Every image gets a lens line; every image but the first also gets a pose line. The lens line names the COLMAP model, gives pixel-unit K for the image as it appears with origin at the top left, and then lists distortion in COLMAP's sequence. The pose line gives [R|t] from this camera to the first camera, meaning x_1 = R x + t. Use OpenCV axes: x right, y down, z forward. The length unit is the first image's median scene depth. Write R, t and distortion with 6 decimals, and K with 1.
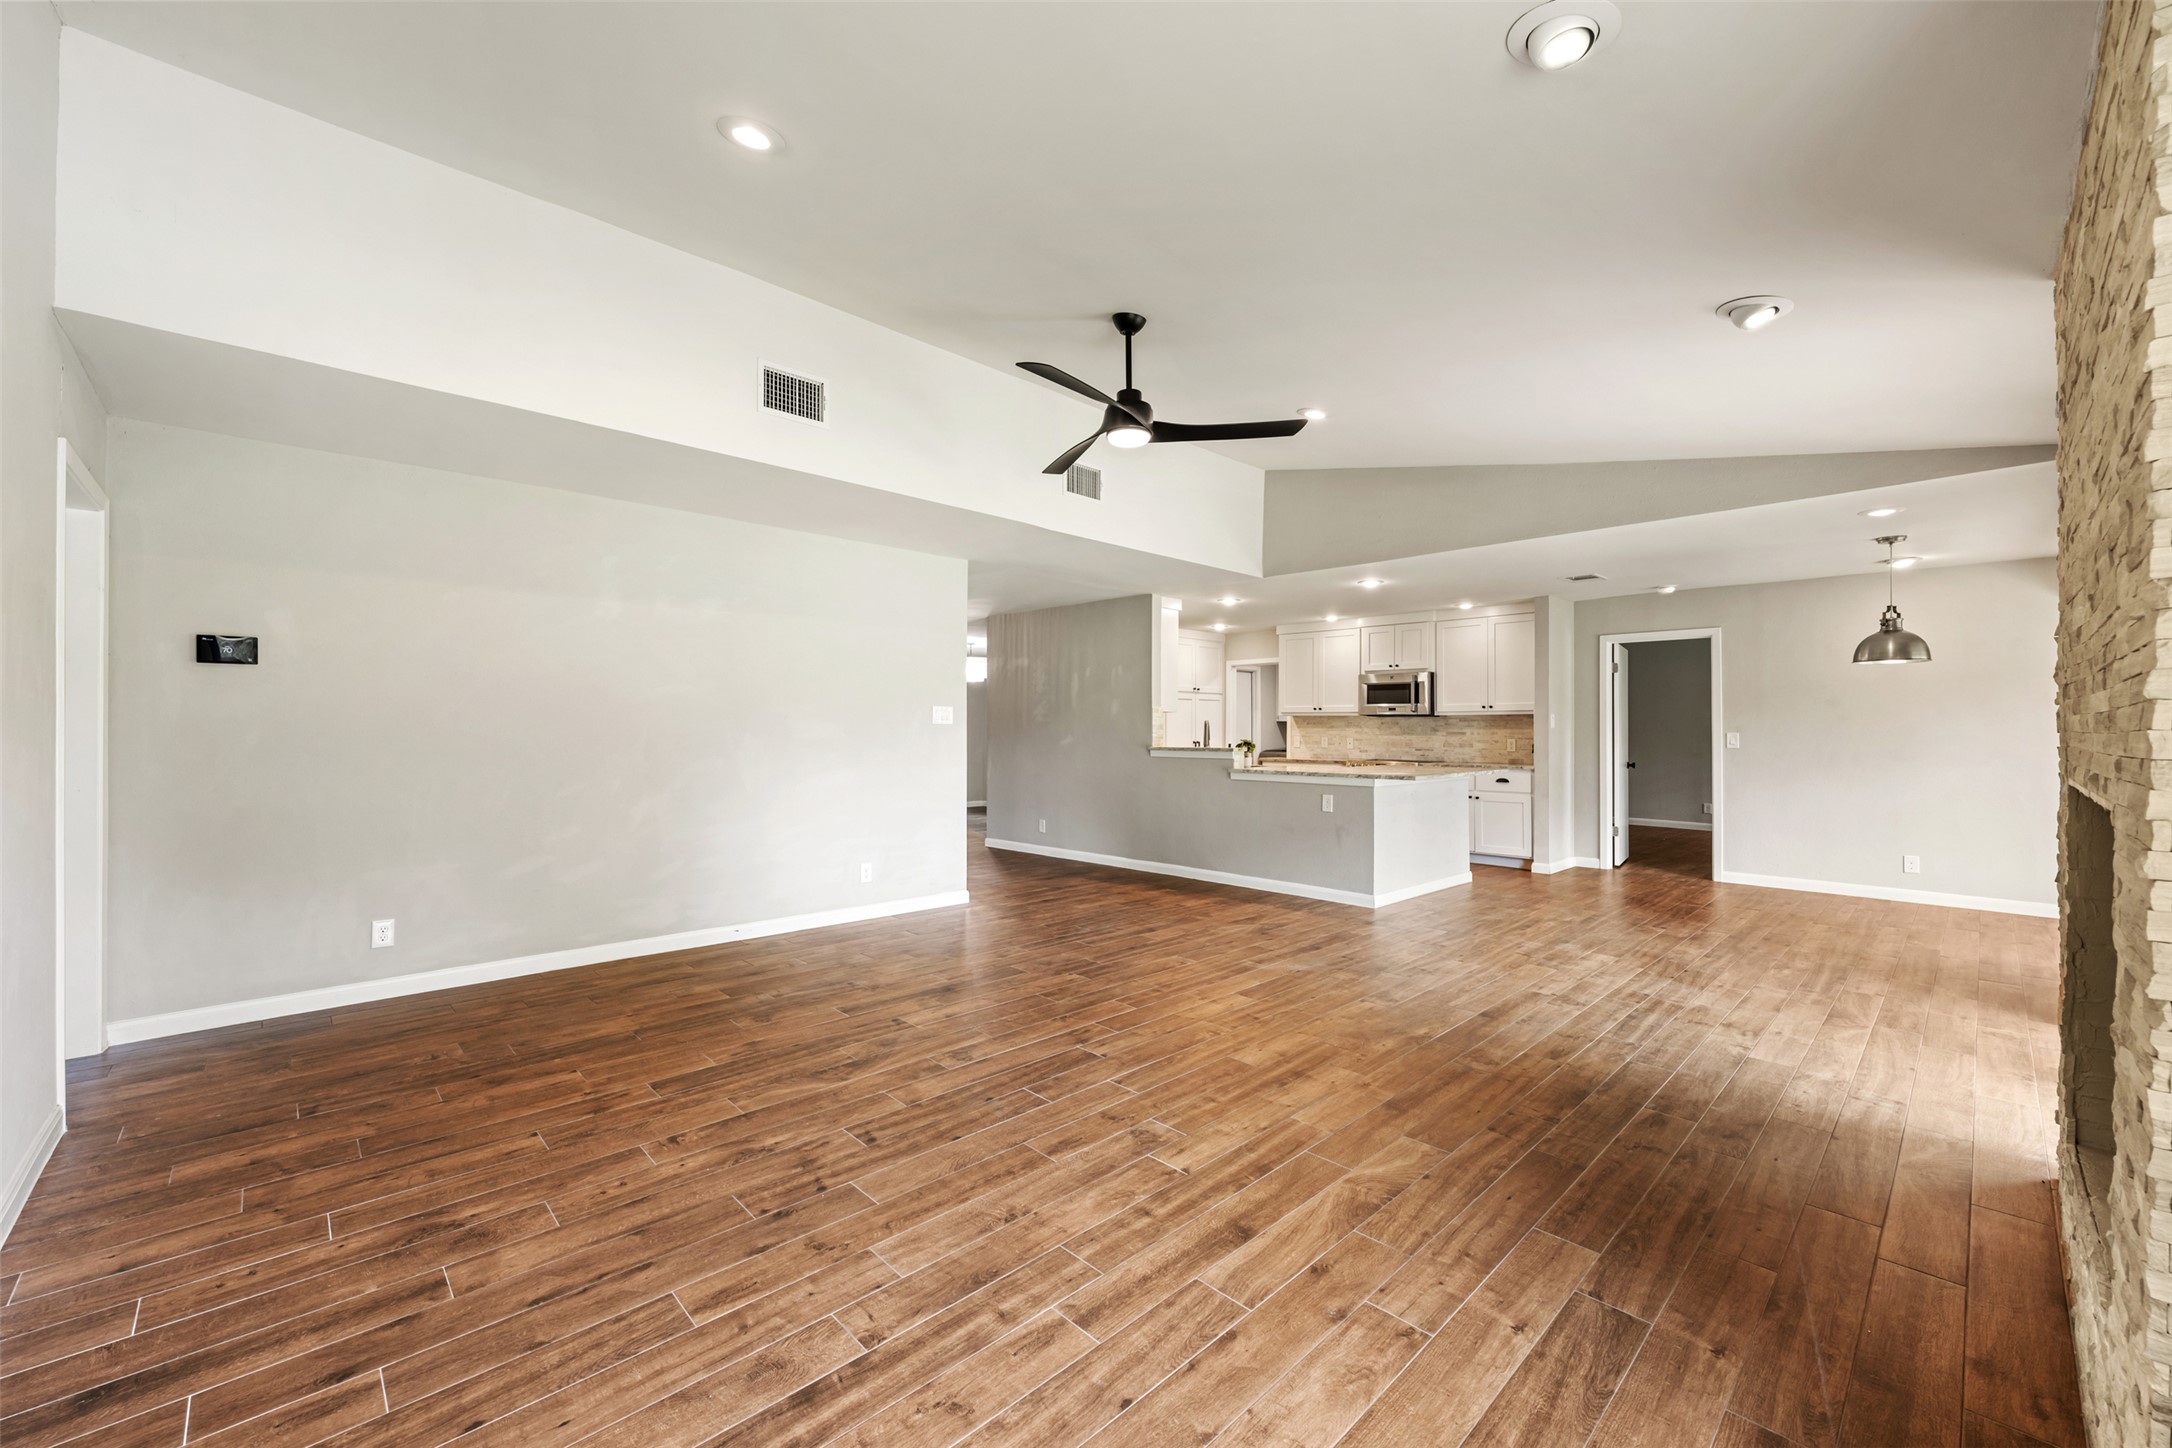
lens RADIAL K [[858.6, 0, 1082.2], [0, 858.6, 720.1], [0, 0, 1]] dist [0.000611, 0.000252]
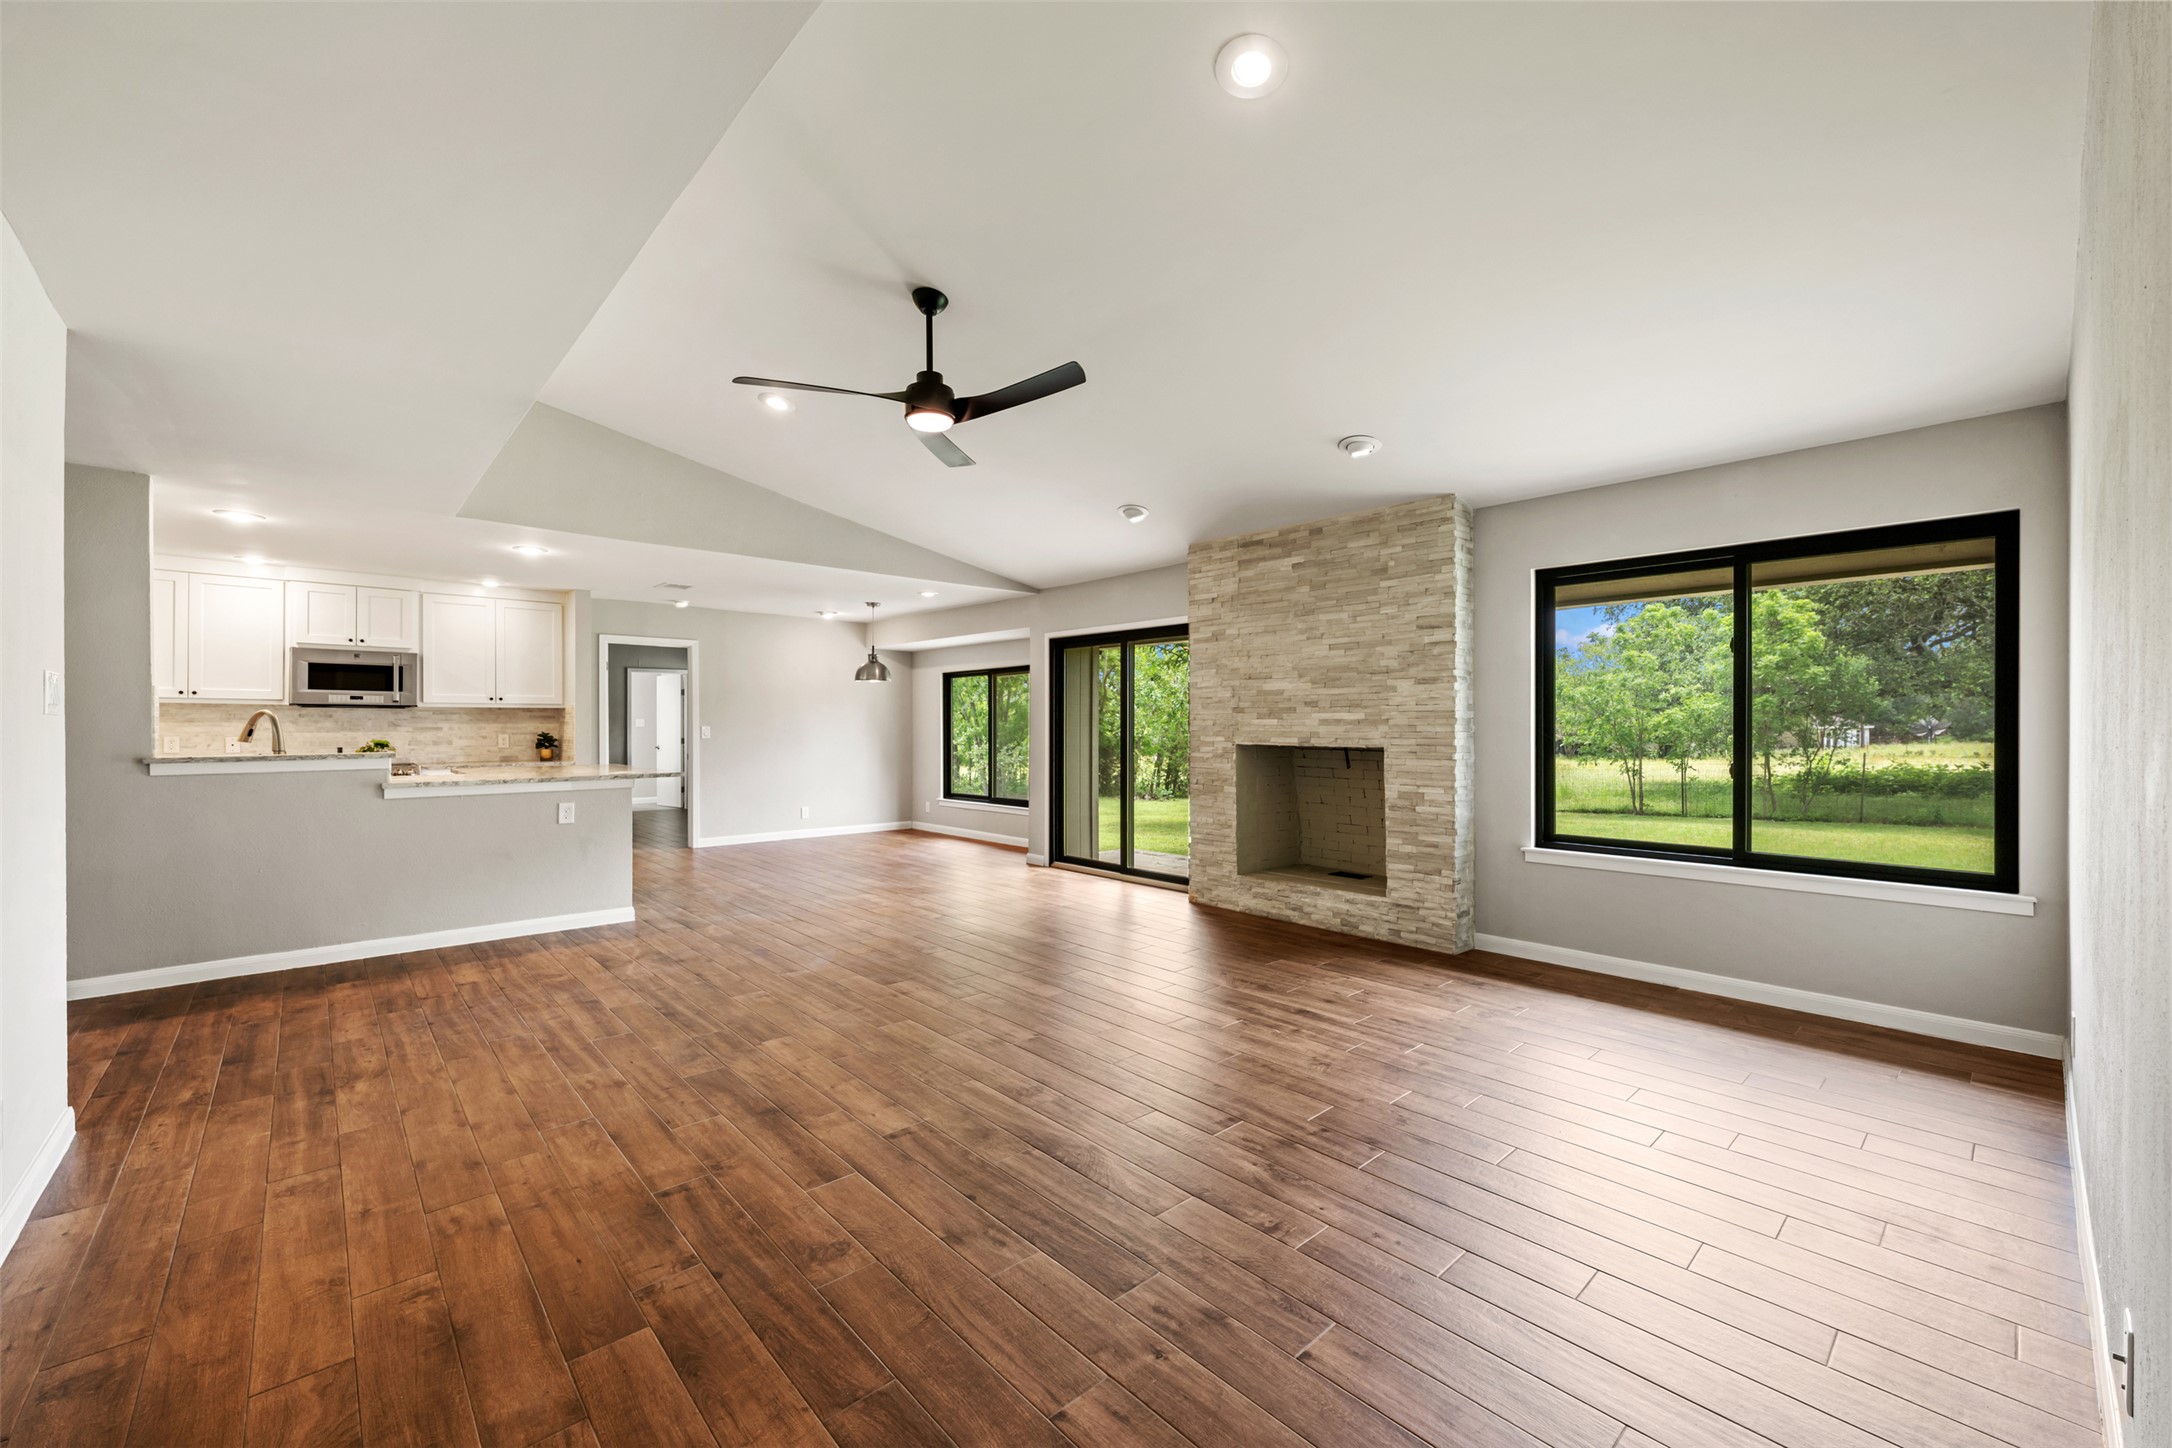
lens RADIAL K [[858.6, 0, 1082.2], [0, 858.6, 720.1], [0, 0, 1]] dist [0.000611, 0.000252]
pose [[0.023316, 0.001293, 0.999727, -0.442747], [-0.010369, 0.999946, -0.001051, 0.001659], [-0.999674, -0.010342, 0.023328, 0.396815]]
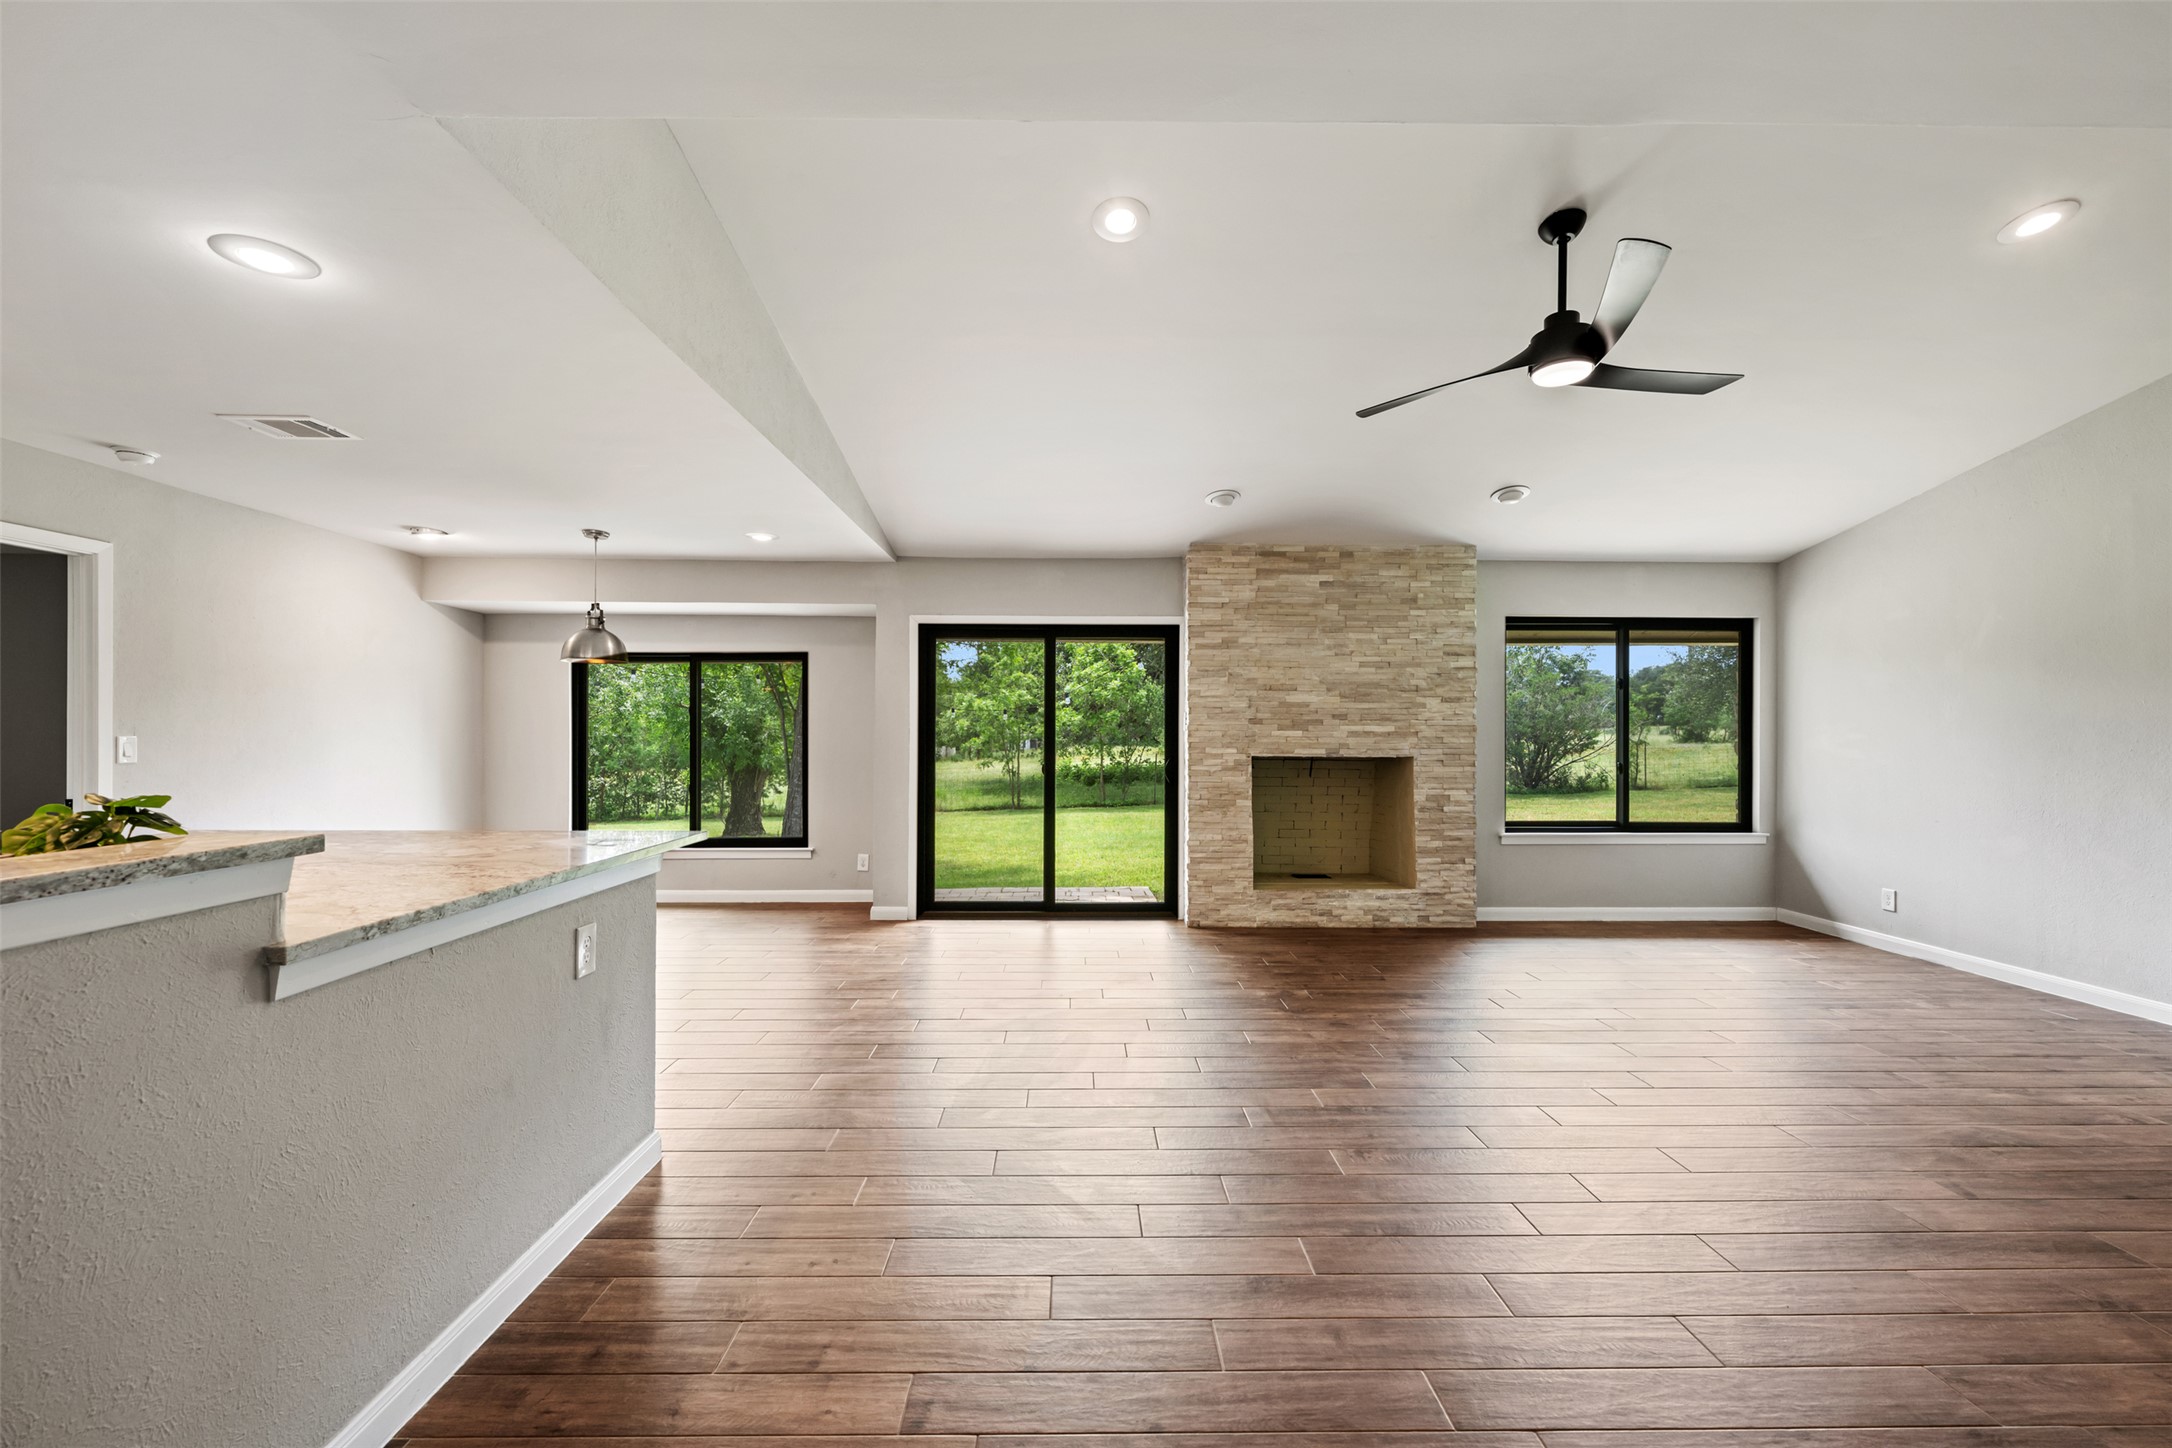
lens RADIAL K [[866.6, 0, 1079.8], [0, 866.6, 727.2], [0, 0, 1]] dist [-0.002277, 0.000067]
pose [[-0.734163, -0.001990, 0.678970, -0.079378], [-0.014011, 0.999827, -0.012220, 0.007045], [-0.678828, -0.018484, -0.734064, 0.927482]]
